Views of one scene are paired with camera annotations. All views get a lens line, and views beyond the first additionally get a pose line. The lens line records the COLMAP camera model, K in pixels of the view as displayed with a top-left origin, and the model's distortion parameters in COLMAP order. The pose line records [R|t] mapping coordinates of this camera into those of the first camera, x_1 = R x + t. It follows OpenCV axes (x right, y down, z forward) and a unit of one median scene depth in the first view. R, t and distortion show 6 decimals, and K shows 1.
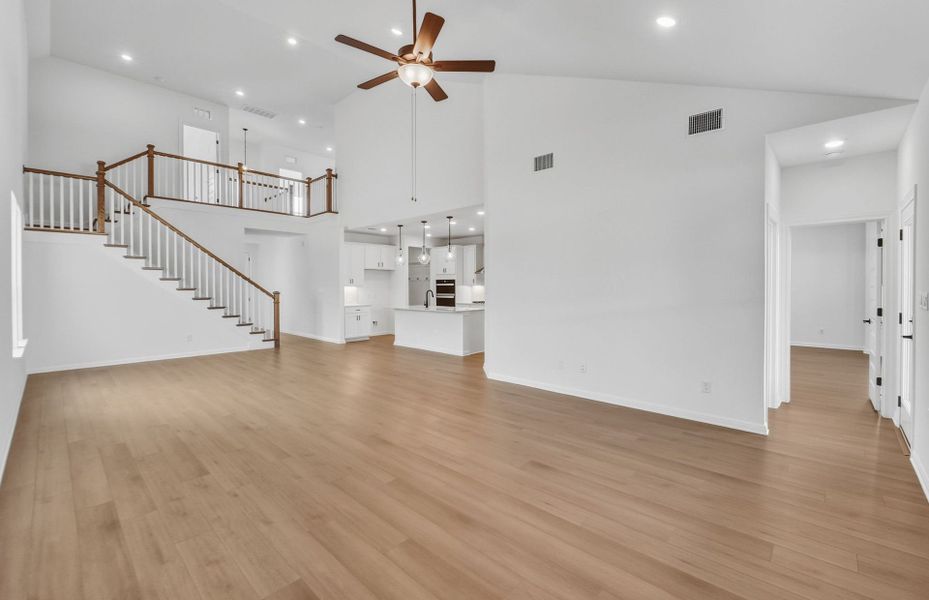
lens RADIAL K [[391.2, 0, 468.1], [0, 391.2, 293.6], [0, 0, 1]] dist [-0.010887, -0.000074]
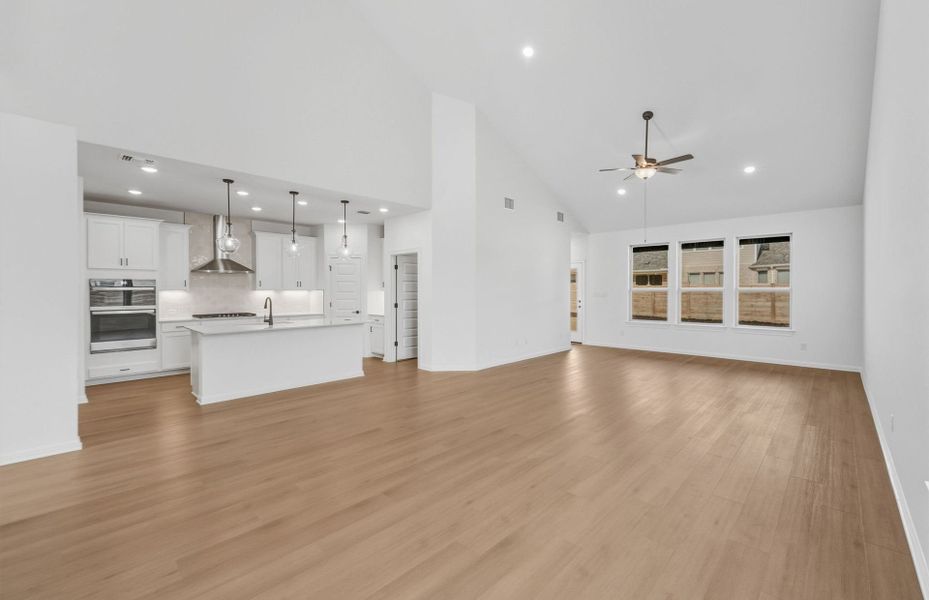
lens RADIAL K [[391.2, 0, 468.1], [0, 391.2, 293.6], [0, 0, 1]] dist [-0.010887, -0.000074]
pose [[0.045192, 0.000161, 0.998978, -0.724631], [0.014774, 0.999891, -0.000829, -0.011935], [-0.998869, 0.014797, 0.045185, 0.662840]]
